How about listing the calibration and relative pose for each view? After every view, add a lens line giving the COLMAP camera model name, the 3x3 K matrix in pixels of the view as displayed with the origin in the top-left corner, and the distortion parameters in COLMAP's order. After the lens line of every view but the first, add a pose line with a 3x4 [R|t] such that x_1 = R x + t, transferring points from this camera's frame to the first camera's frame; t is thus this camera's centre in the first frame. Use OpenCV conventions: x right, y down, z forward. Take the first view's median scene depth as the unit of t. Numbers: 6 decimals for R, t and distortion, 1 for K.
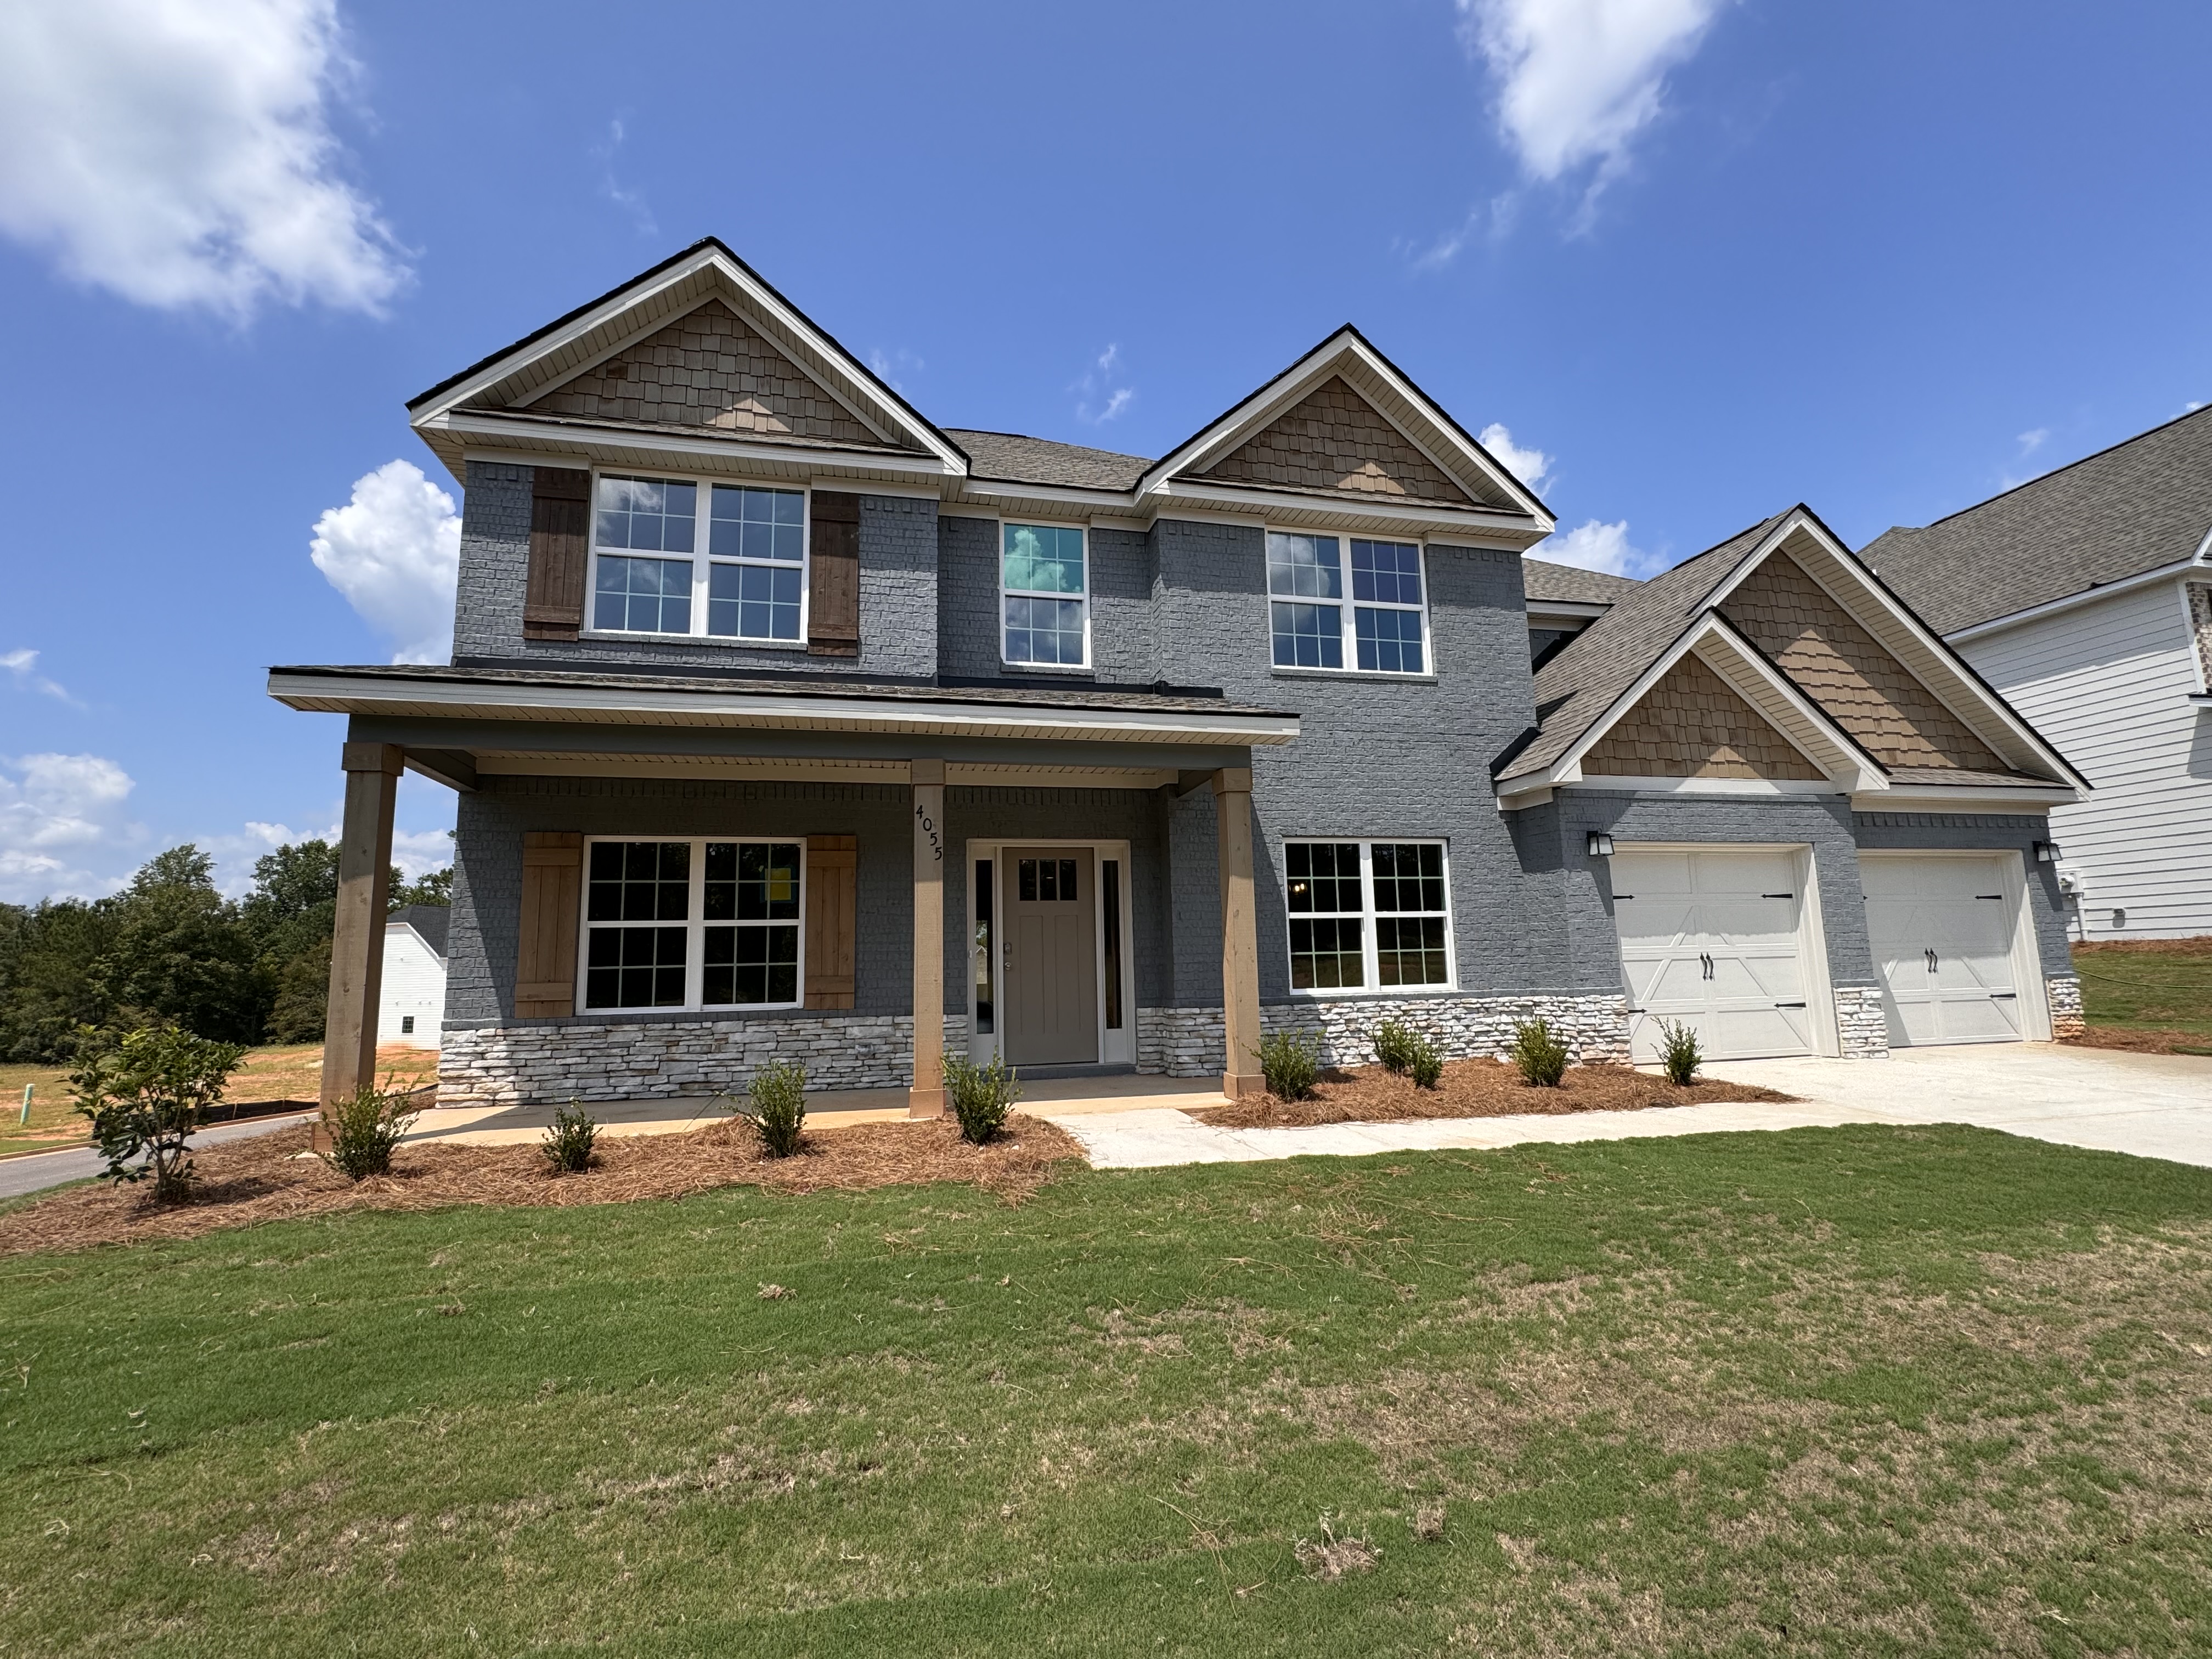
lens RADIAL K [[963.3, 0, 1109.3], [0, 963.3, 832.4], [0, 0, 1]] dist [-0.001689, -0.000320]
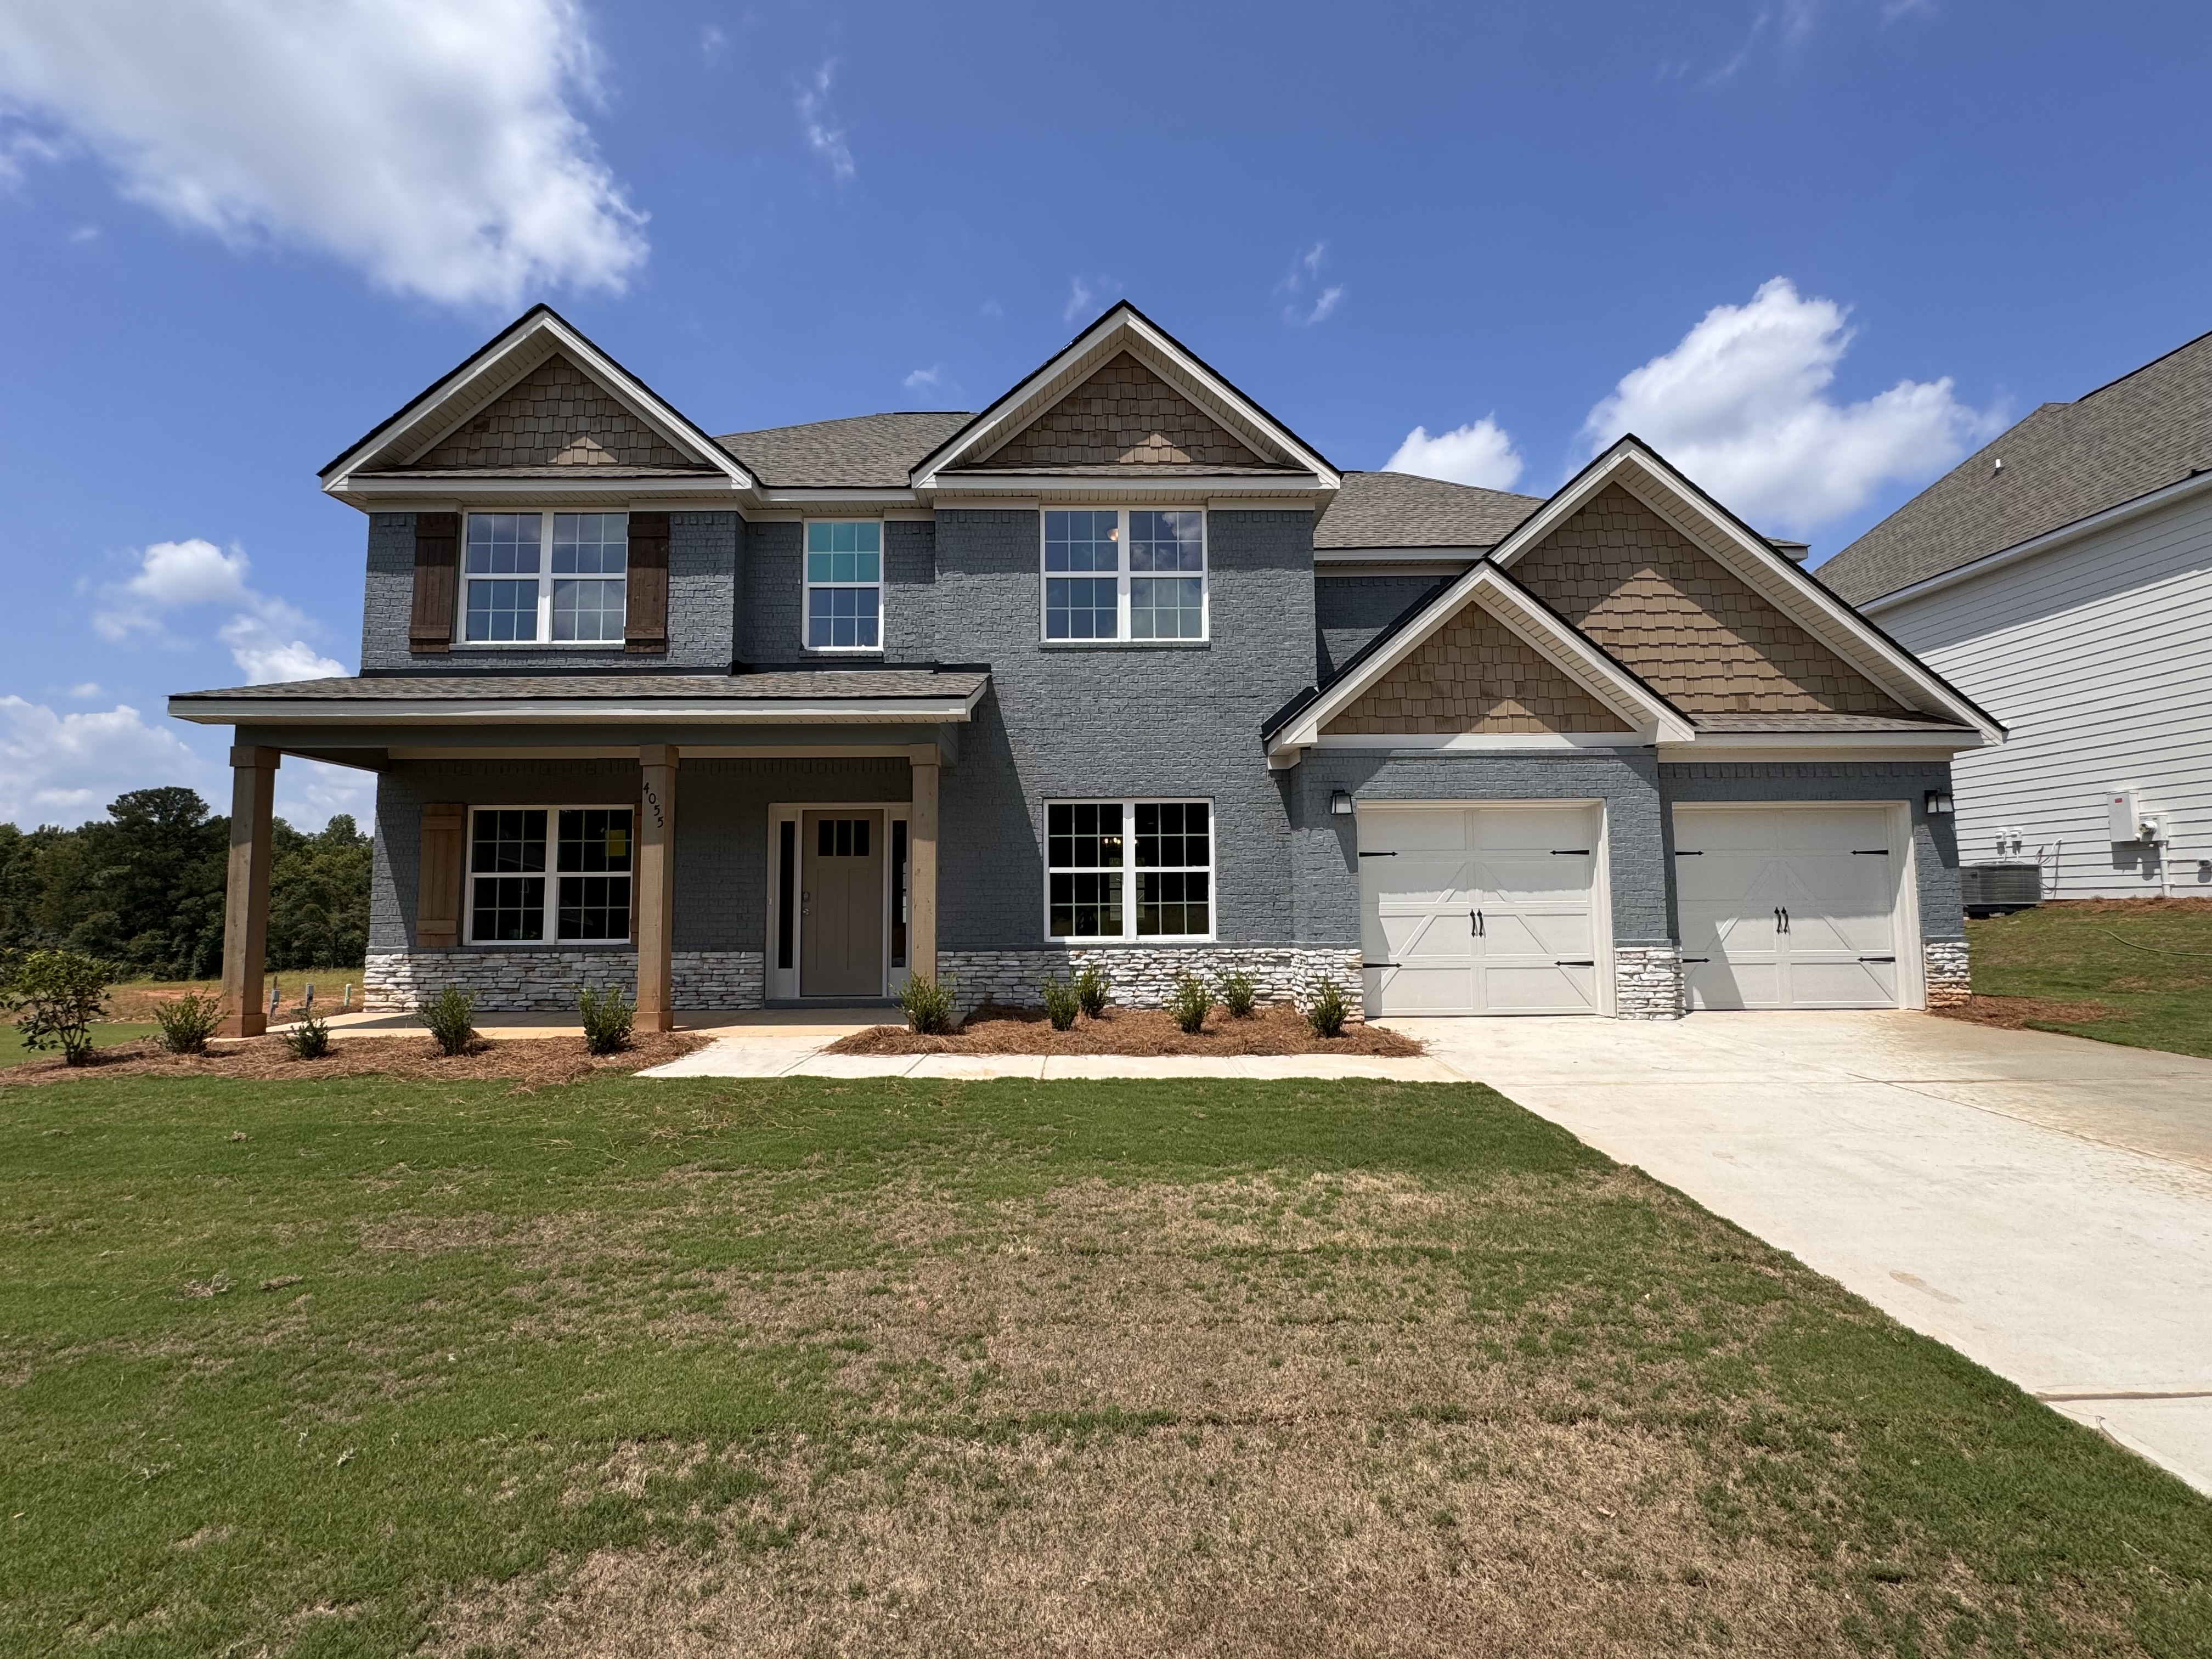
lens RADIAL K [[963.3, 0, 1101.6], [0, 963.3, 830.3], [0, 0, 1]] dist [-0.001689, -0.000320]
pose [[0.976854, -0.001646, -0.213899, 0.476788], [0.015650, 0.997840, 0.063793, -0.027936], [0.213332, -0.065663, 0.974771, -0.055330]]
